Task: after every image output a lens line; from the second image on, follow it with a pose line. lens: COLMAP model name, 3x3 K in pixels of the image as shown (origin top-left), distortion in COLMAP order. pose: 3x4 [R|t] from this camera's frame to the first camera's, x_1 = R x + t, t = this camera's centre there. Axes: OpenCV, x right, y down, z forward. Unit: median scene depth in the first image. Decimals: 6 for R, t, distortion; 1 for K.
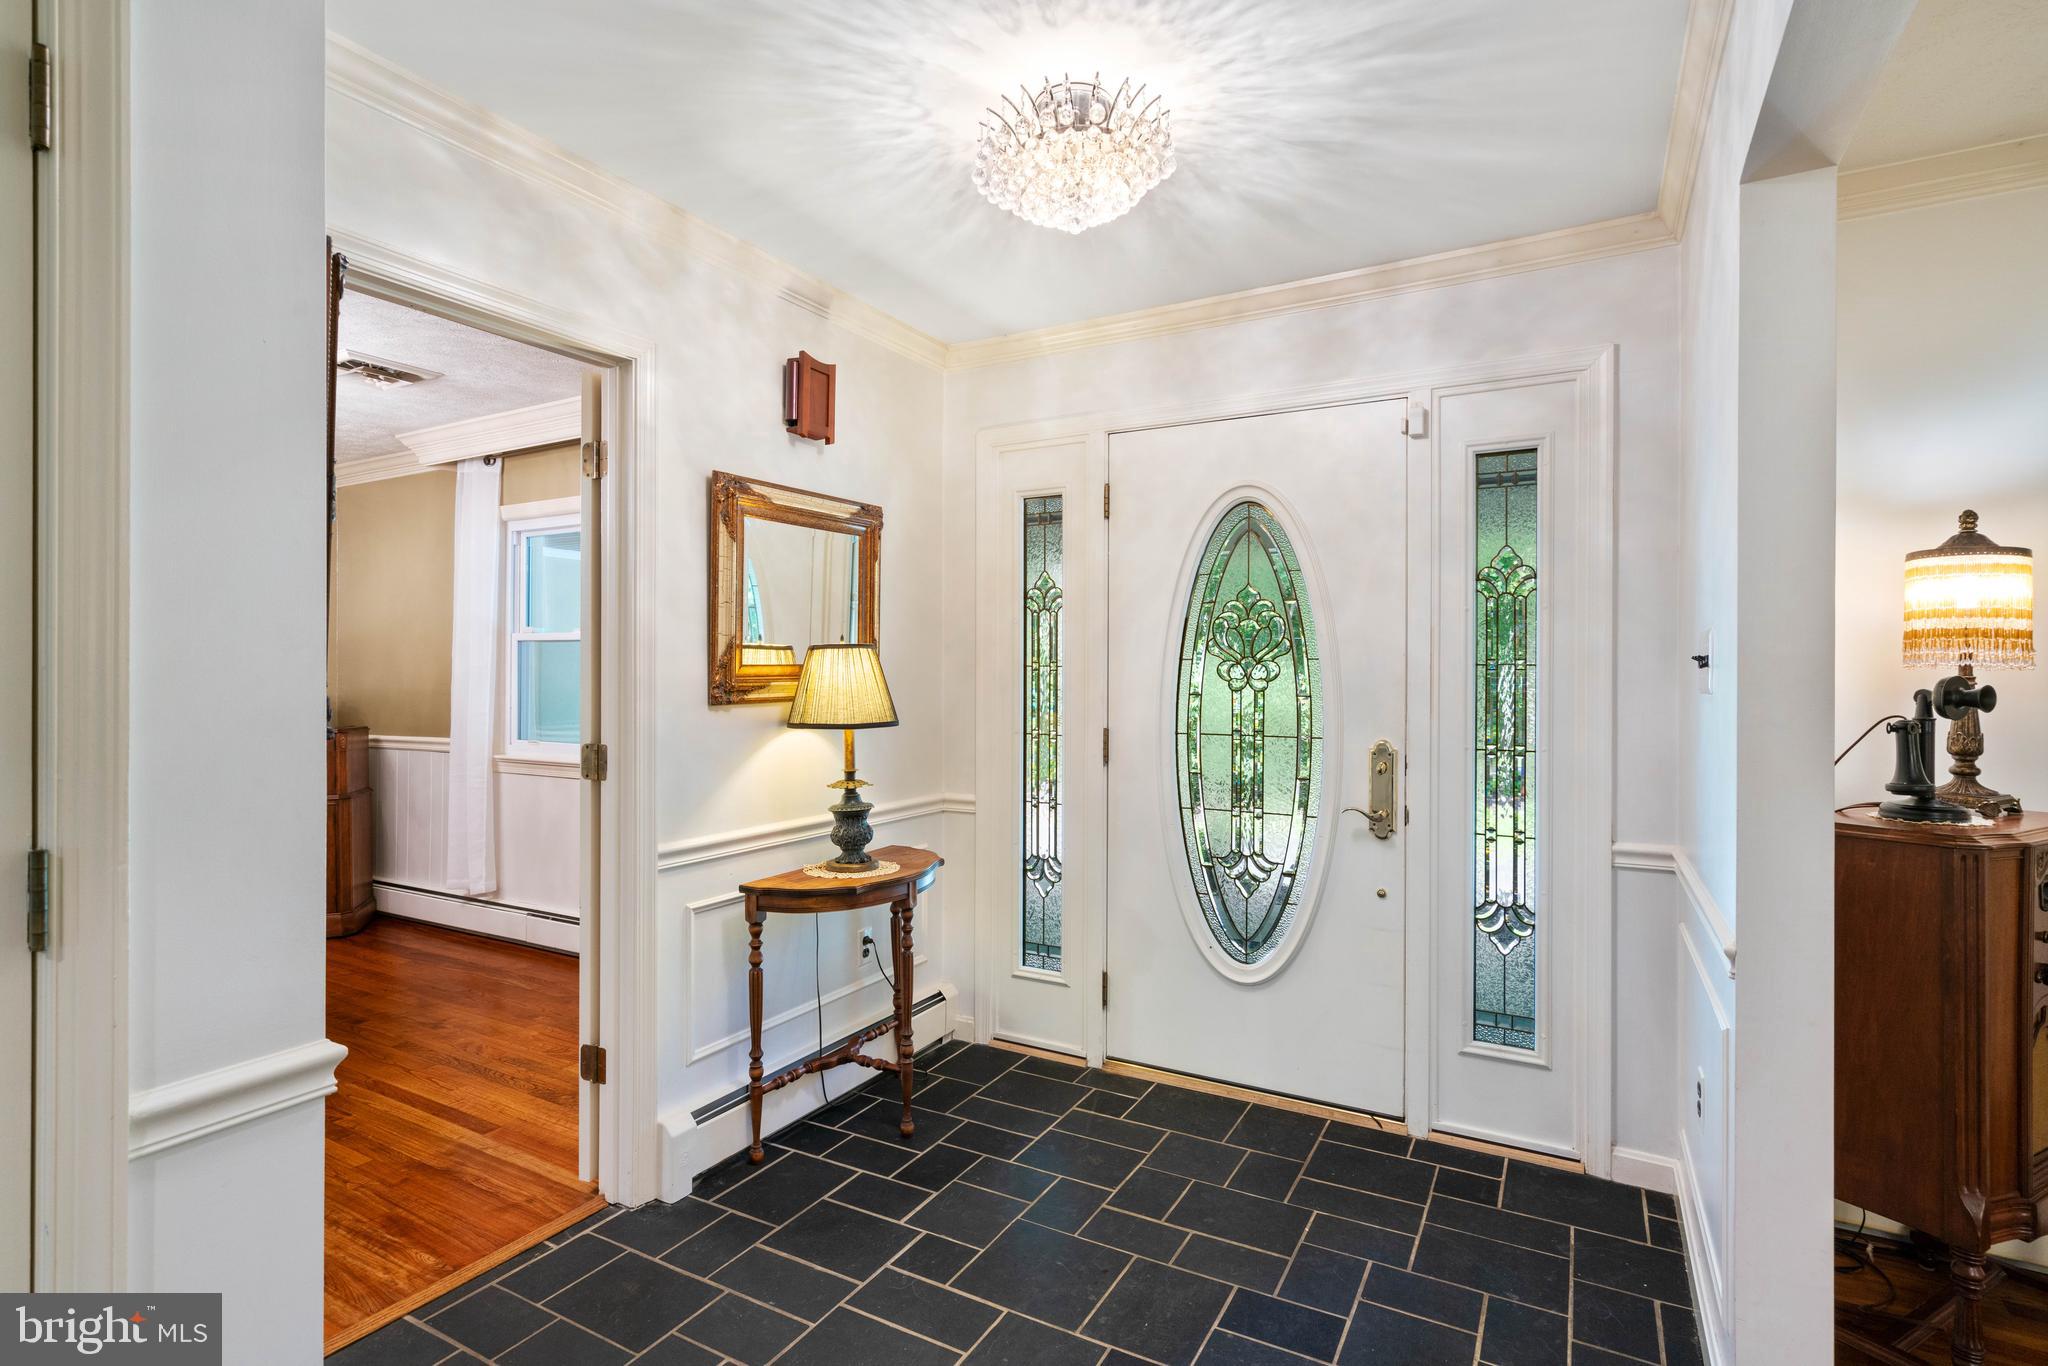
lens RADIAL K [[983.9, 0, 1017.3], [0, 983.9, 678.2], [0, 0, 1]] dist [0.000798, 0.000394]
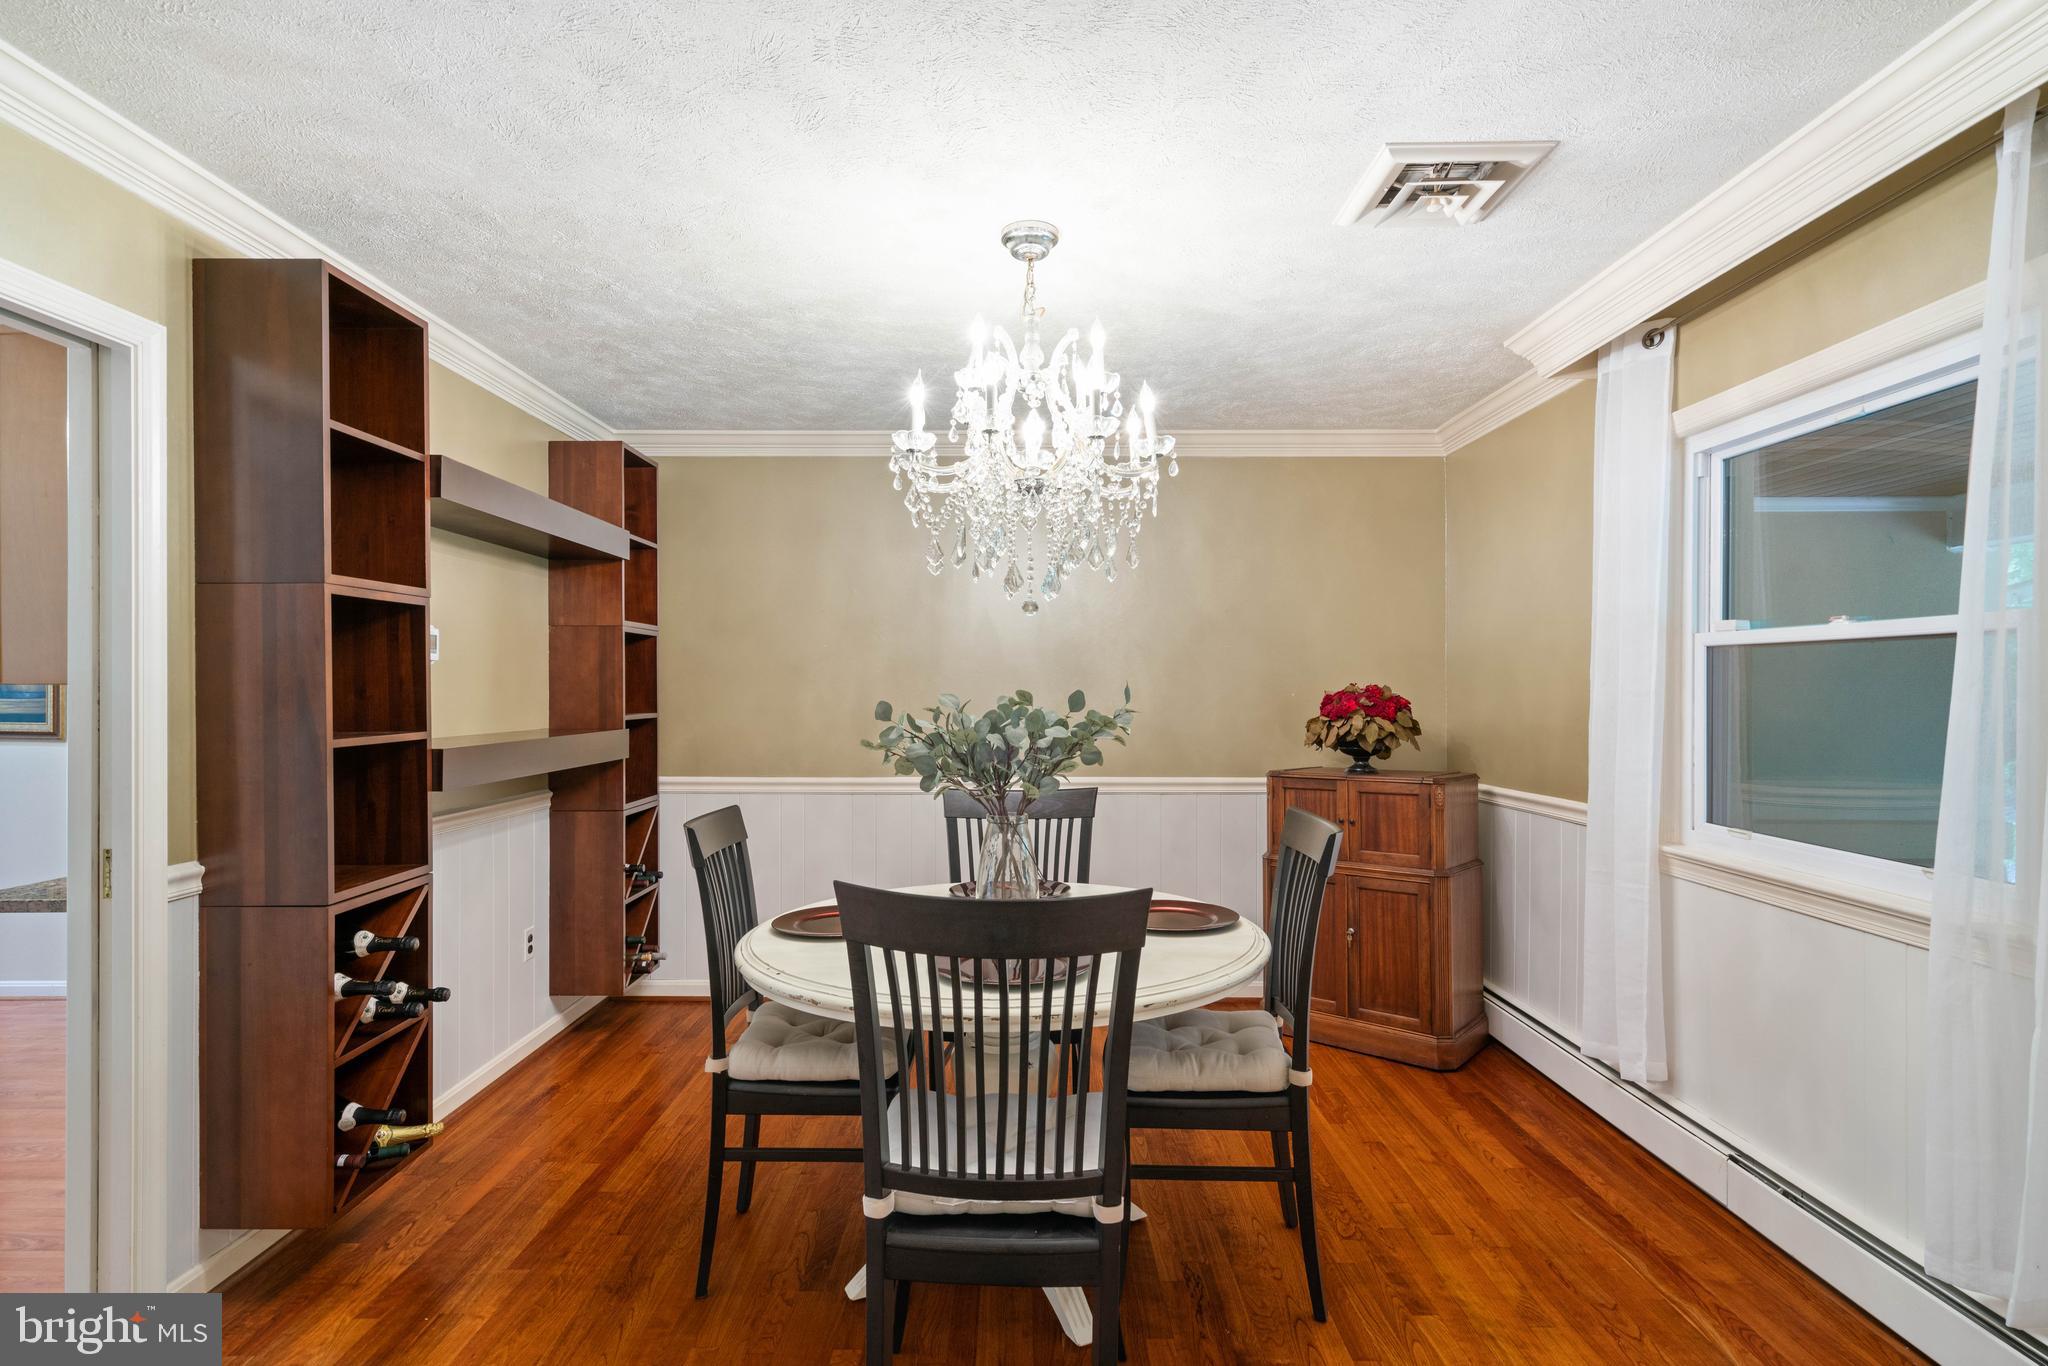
lens RADIAL K [[983.9, 0, 1012.7], [0, 983.9, 688.8], [0, 0, 1]] dist [0.000798, 0.000394]
pose [[0.476899, -0.002257, -0.878955, -0.202993], [0.001342, 0.999997, -0.001840, -0.012873], [0.878957, -0.000302, 0.476901, 0.384868]]
